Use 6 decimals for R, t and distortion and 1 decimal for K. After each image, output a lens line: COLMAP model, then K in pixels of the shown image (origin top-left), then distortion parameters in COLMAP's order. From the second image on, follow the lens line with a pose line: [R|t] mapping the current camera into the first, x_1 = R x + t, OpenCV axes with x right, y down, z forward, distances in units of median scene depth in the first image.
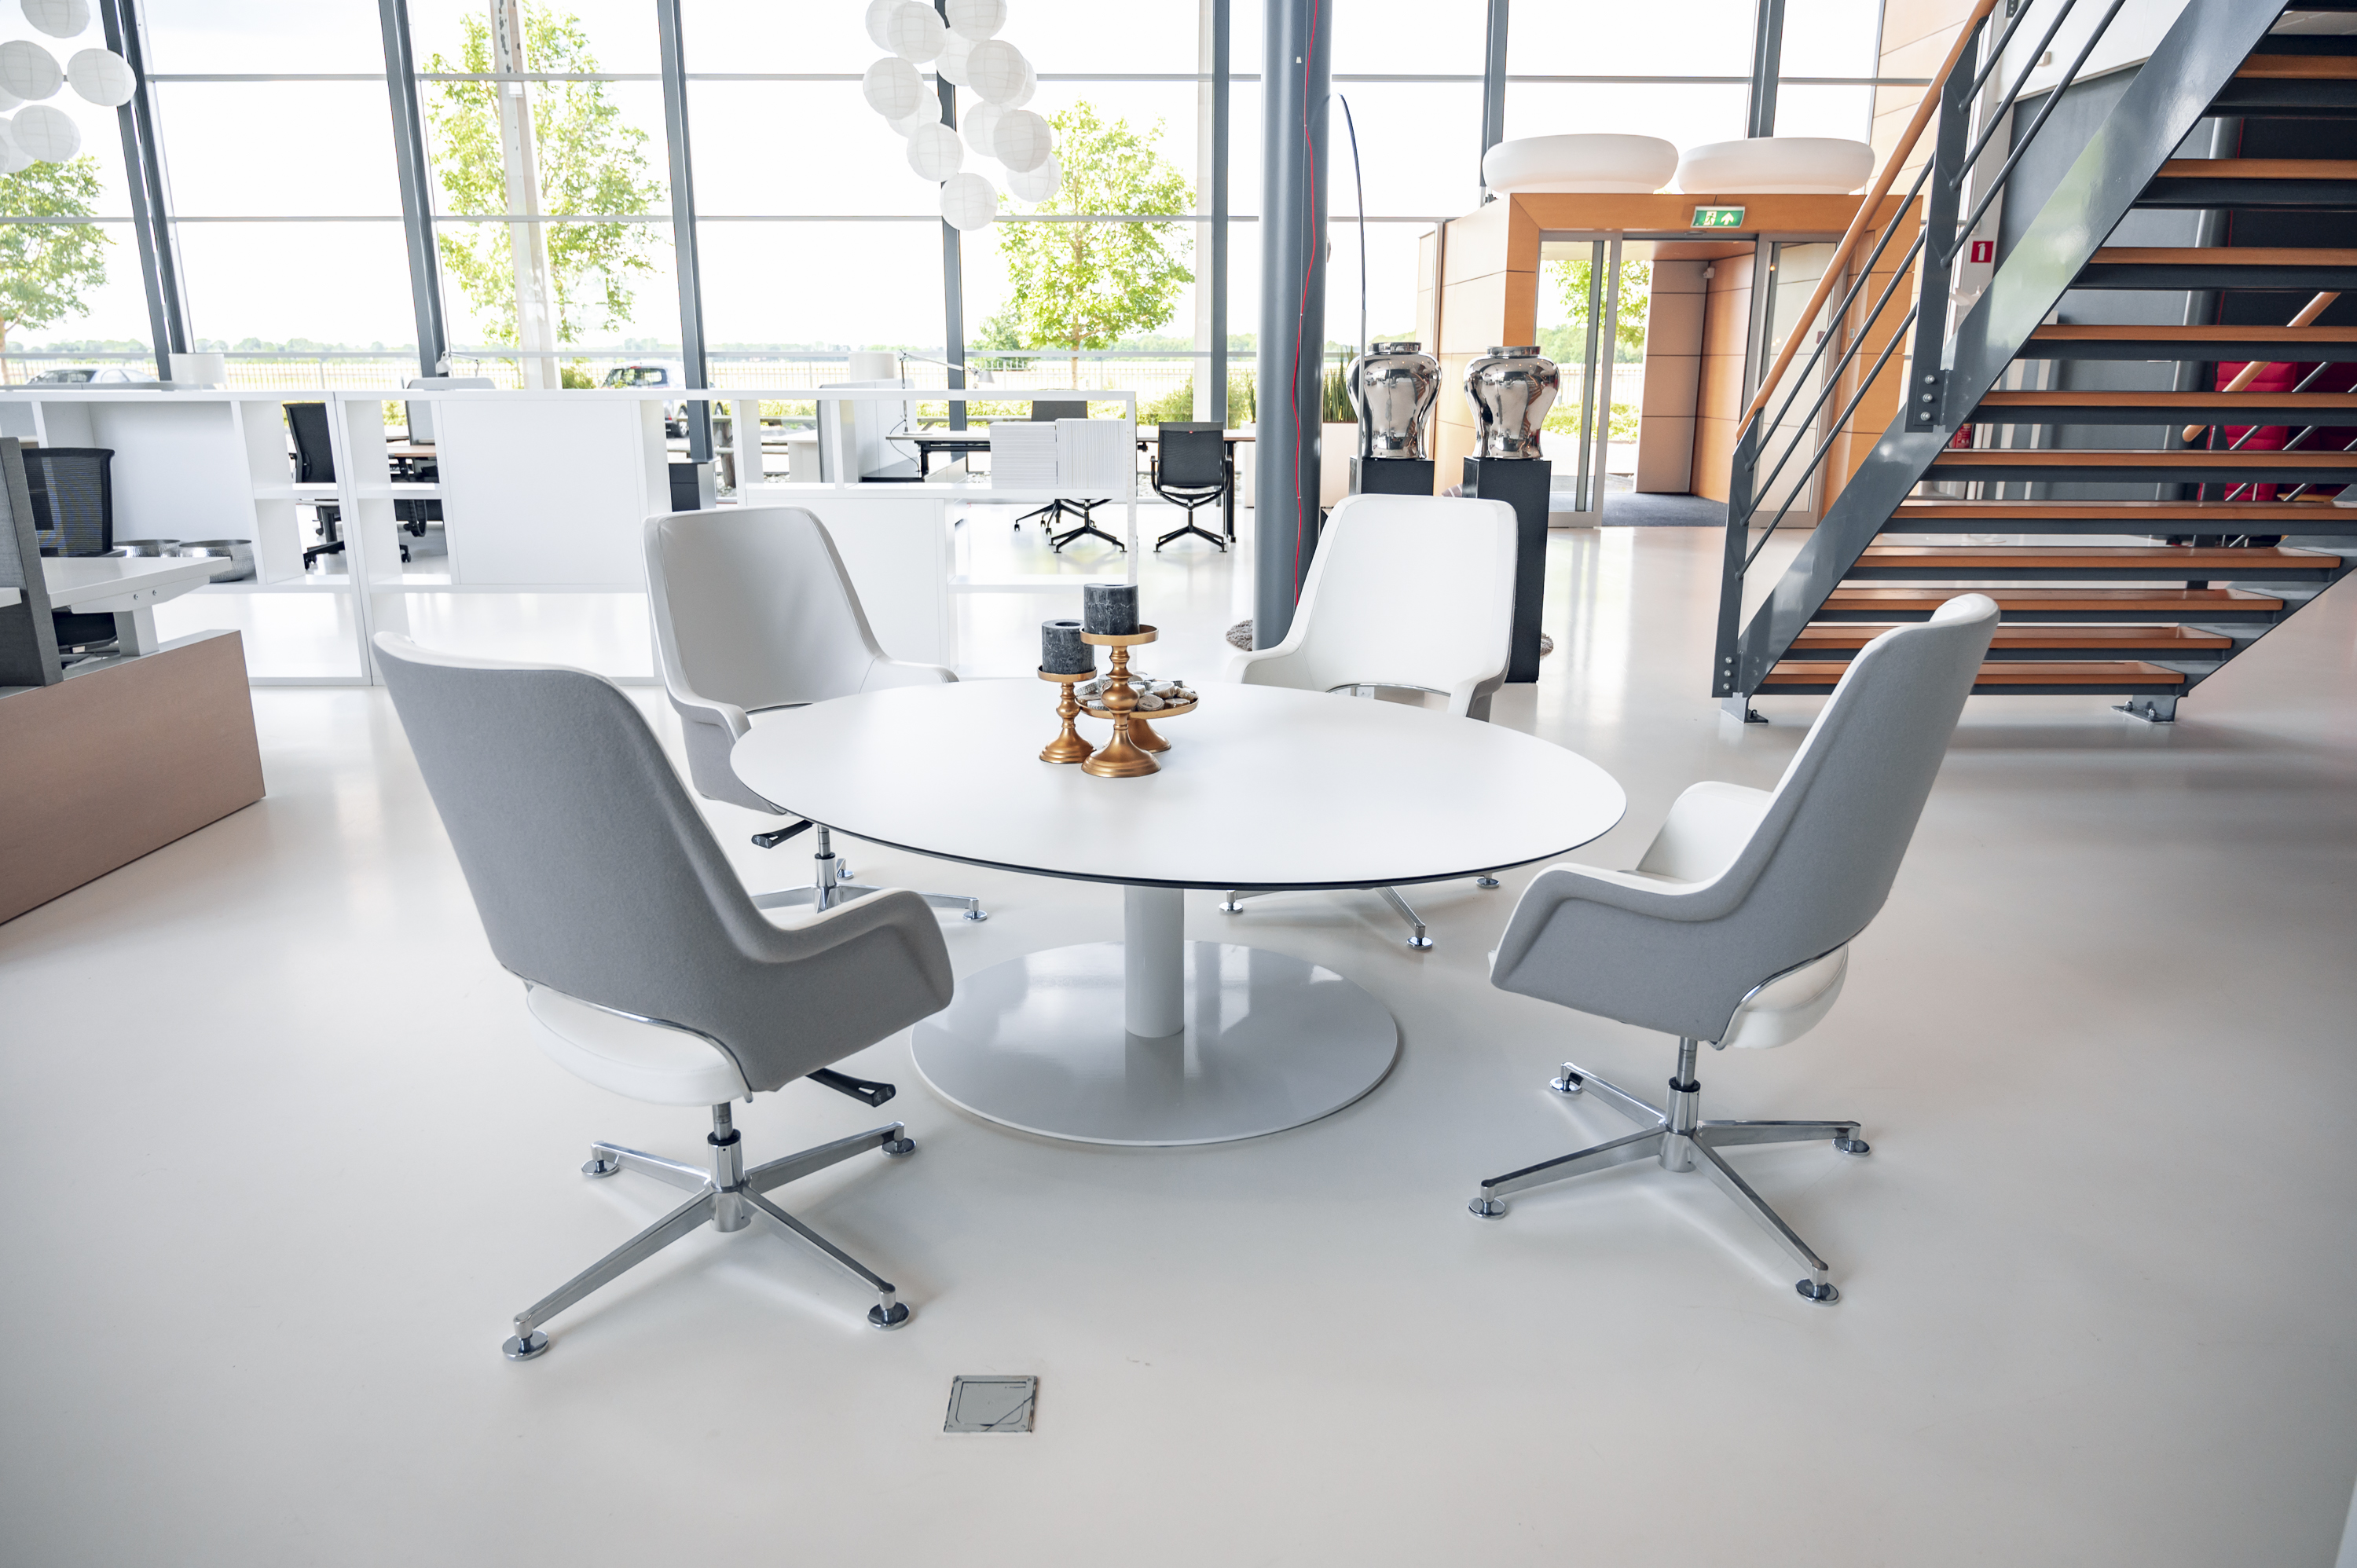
lens RADIAL K [[1696.6, 0, 1178.5], [0, 1696.6, 784.0], [0, 0, 1]] dist [-0.004174, 0.004133]
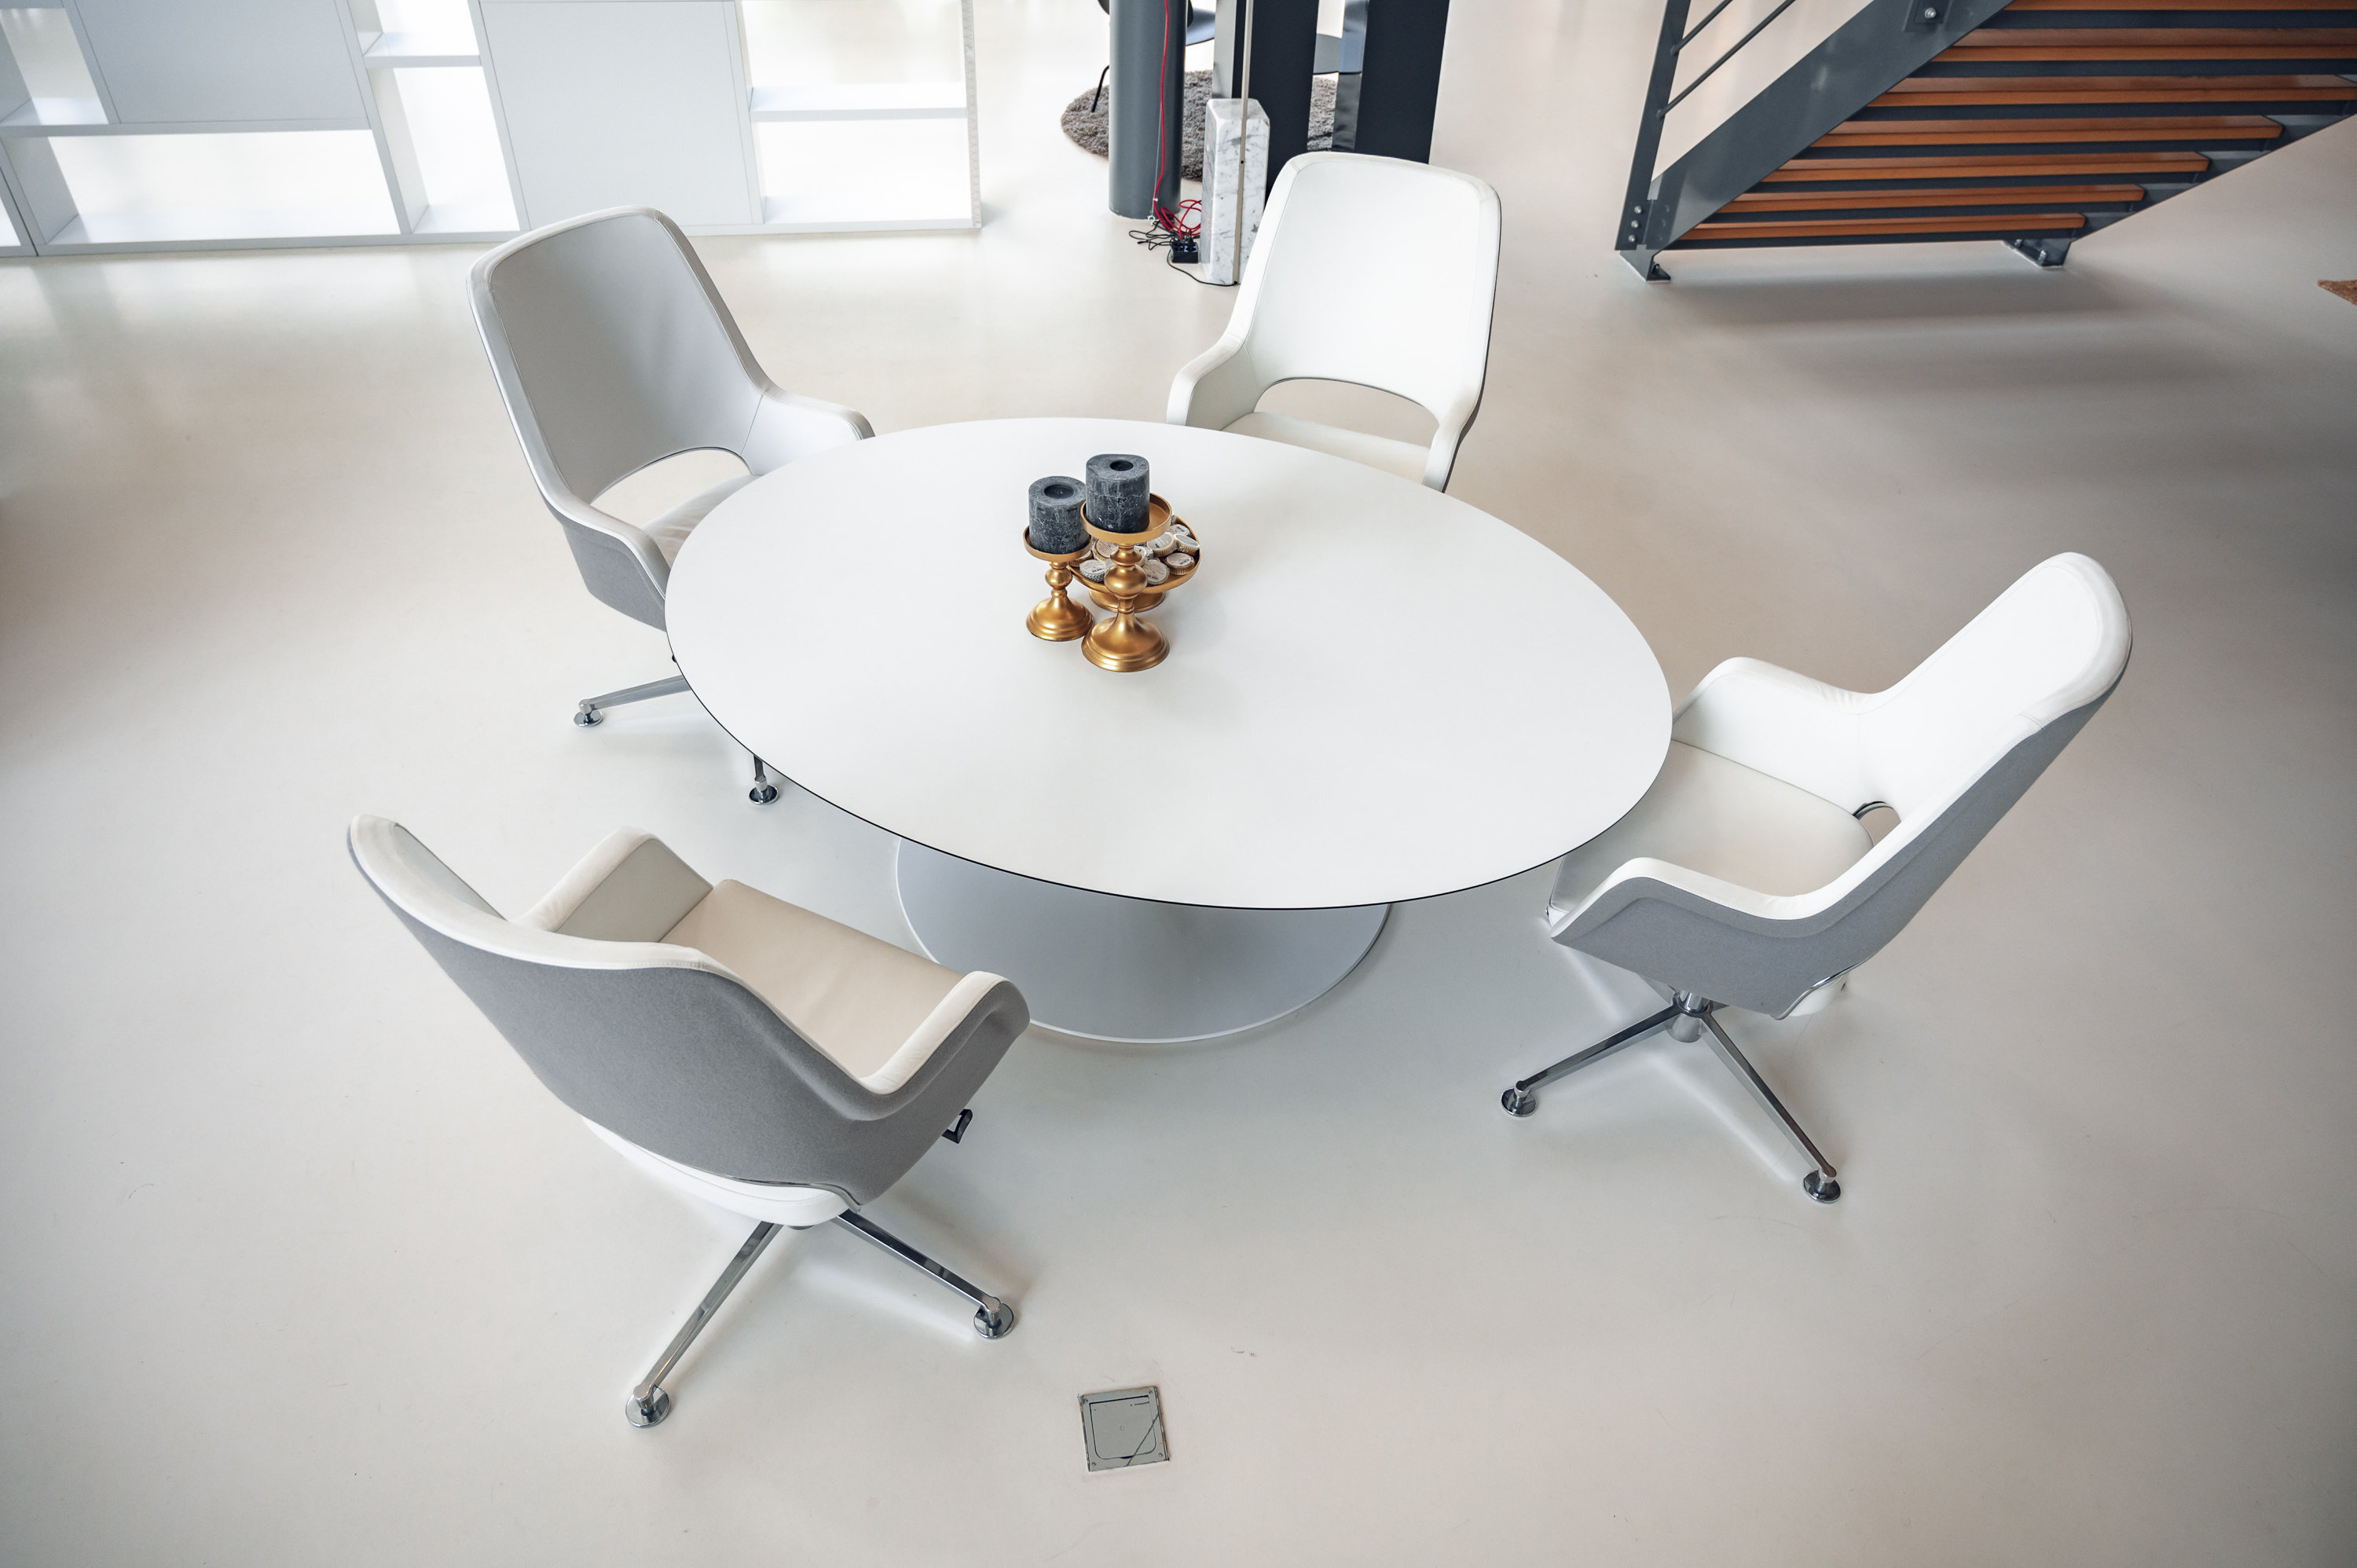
lens RADIAL K [[1696.6, 0, 1178.5], [0, 1696.6, 784.0], [0, 0, 1]] dist [-0.004174, 0.004133]
pose [[0.985961, -0.078964, 0.147124, -0.150846], [0.007631, 0.901500, 0.432712, -0.349987], [-0.166801, -0.425515, 0.889446, 0.158072]]
